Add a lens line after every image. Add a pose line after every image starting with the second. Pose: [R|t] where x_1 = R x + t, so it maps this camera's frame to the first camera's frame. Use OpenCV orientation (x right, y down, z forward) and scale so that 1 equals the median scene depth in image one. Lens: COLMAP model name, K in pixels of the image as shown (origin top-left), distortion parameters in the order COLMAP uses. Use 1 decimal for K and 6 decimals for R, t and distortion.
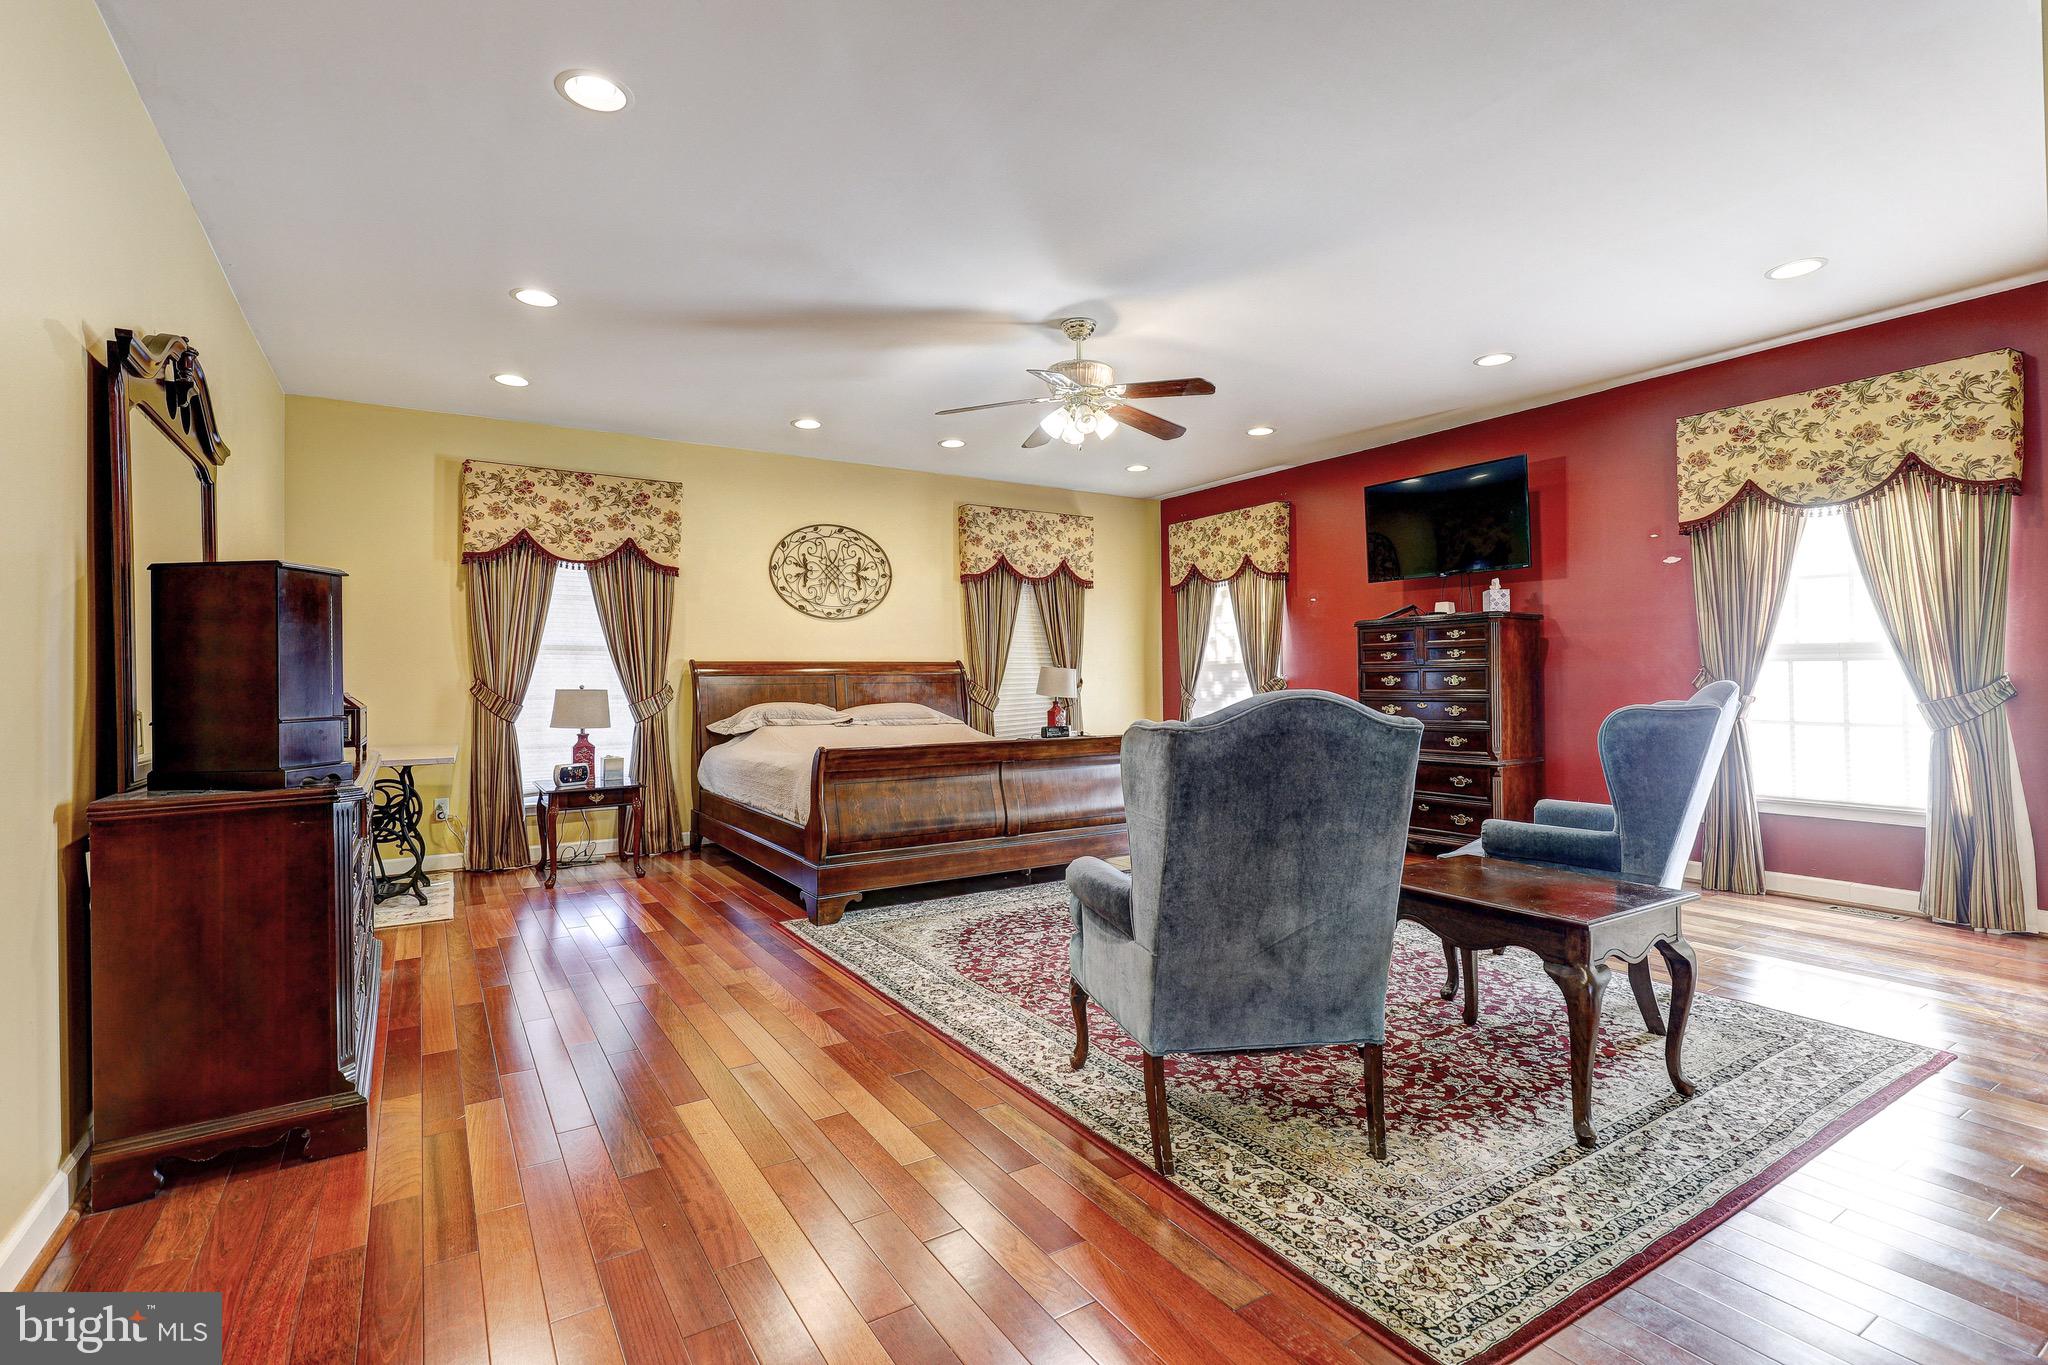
lens RADIAL K [[929.4, 0, 1013.0], [0, 929.4, 678.0], [0, 0, 1]] dist [0.002834, 0.000192]
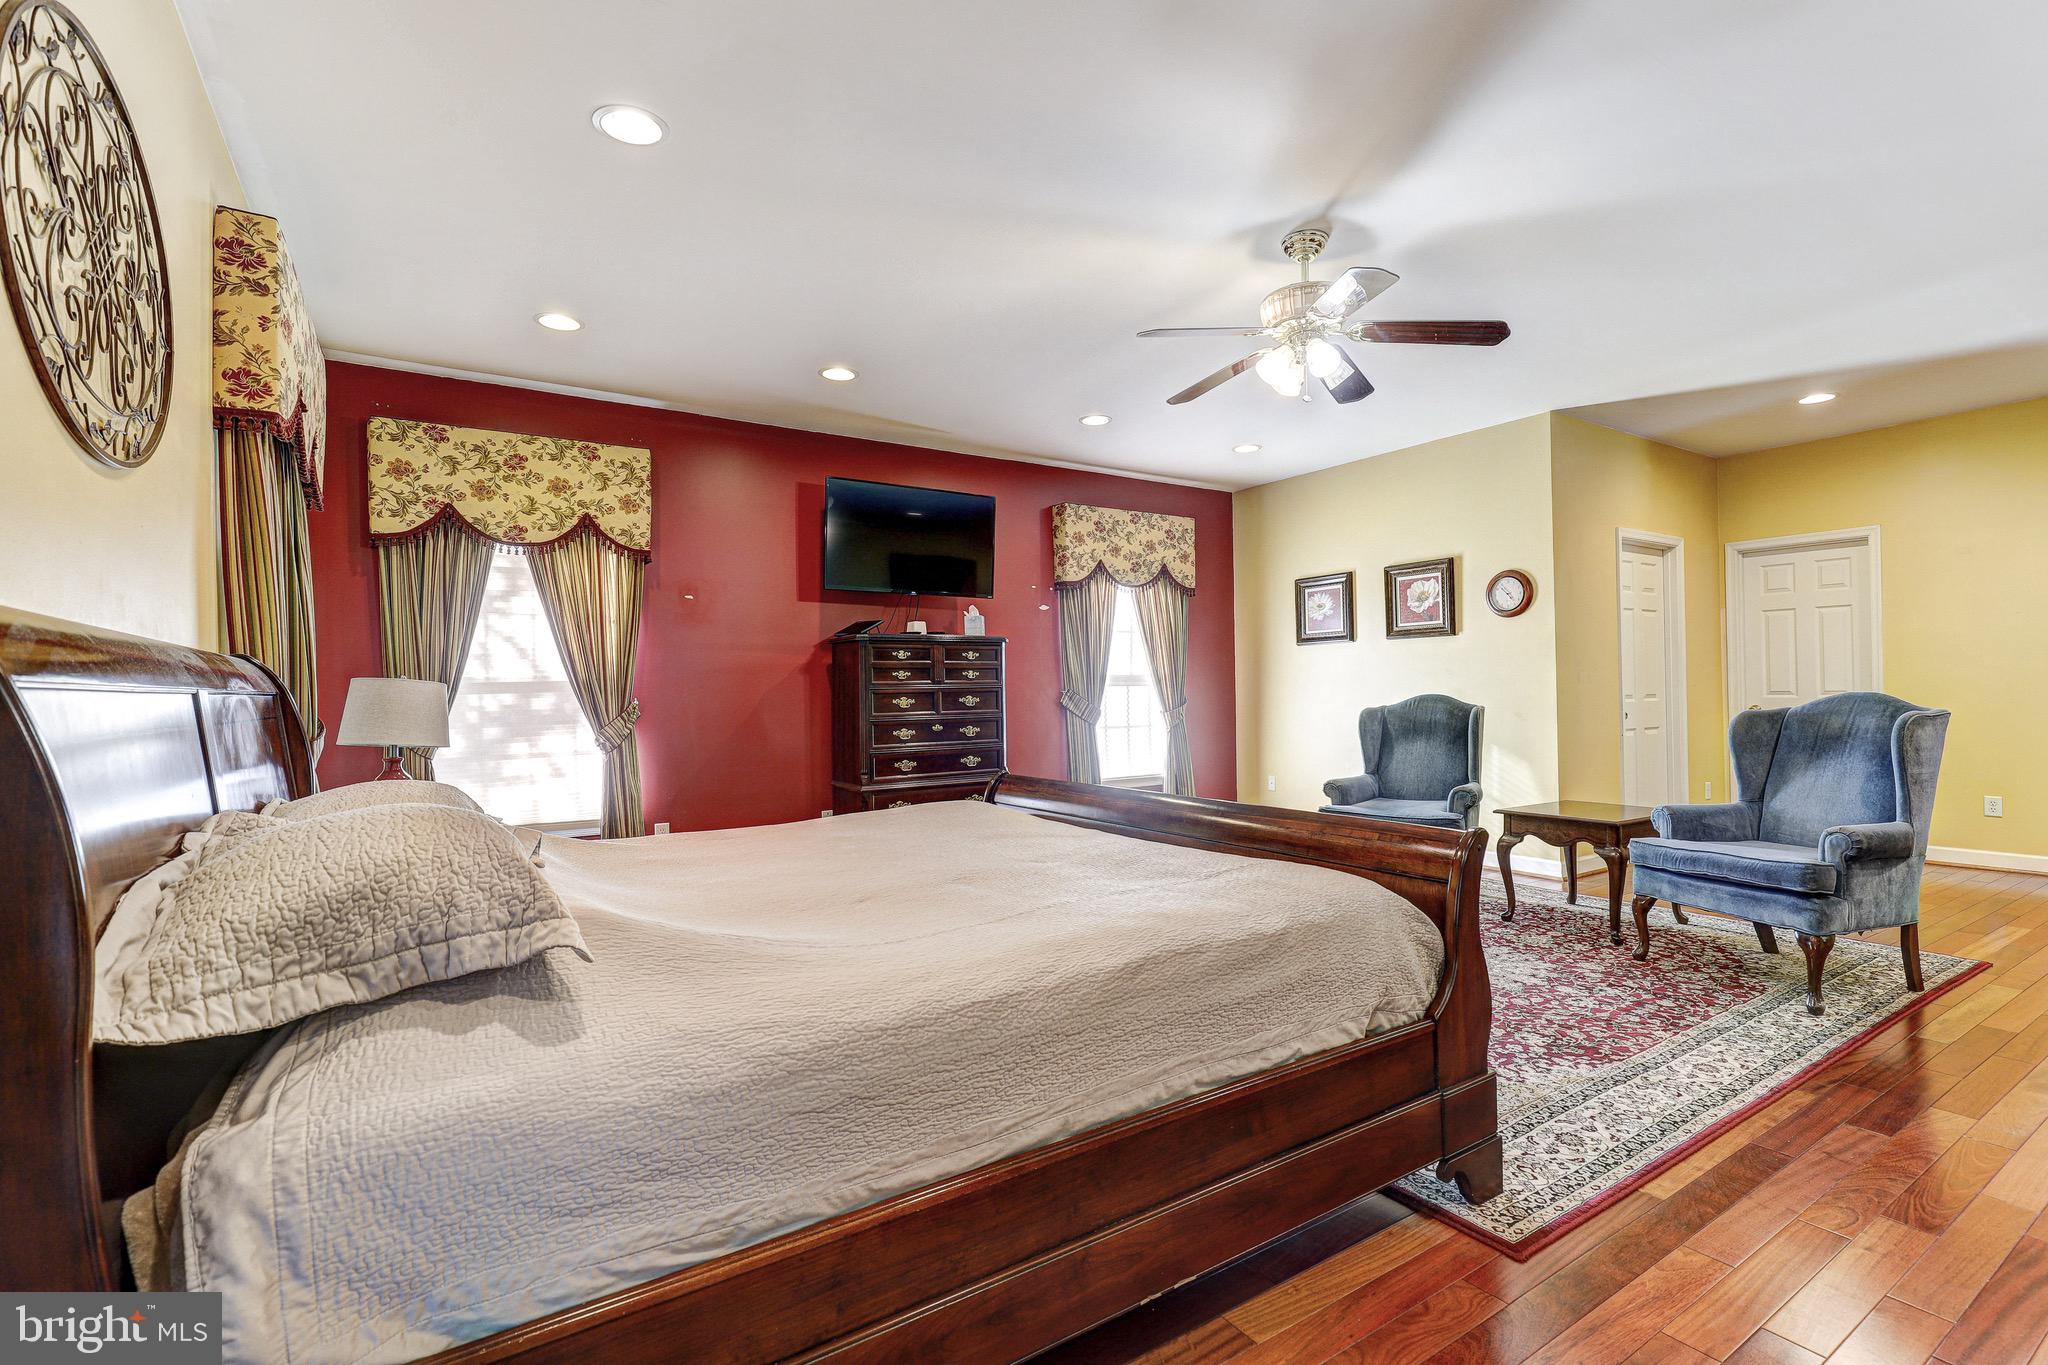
lens RADIAL K [[929.4, 0, 1018.4], [0, 929.4, 682.0], [0, 0, 1]] dist [0.002834, 0.000192]
pose [[-0.007951, 0.020711, 0.999754, -0.594842], [0.014146, 0.999688, -0.020597, 0.003561], [-0.999868, 0.013979, -0.008241, 1.058056]]
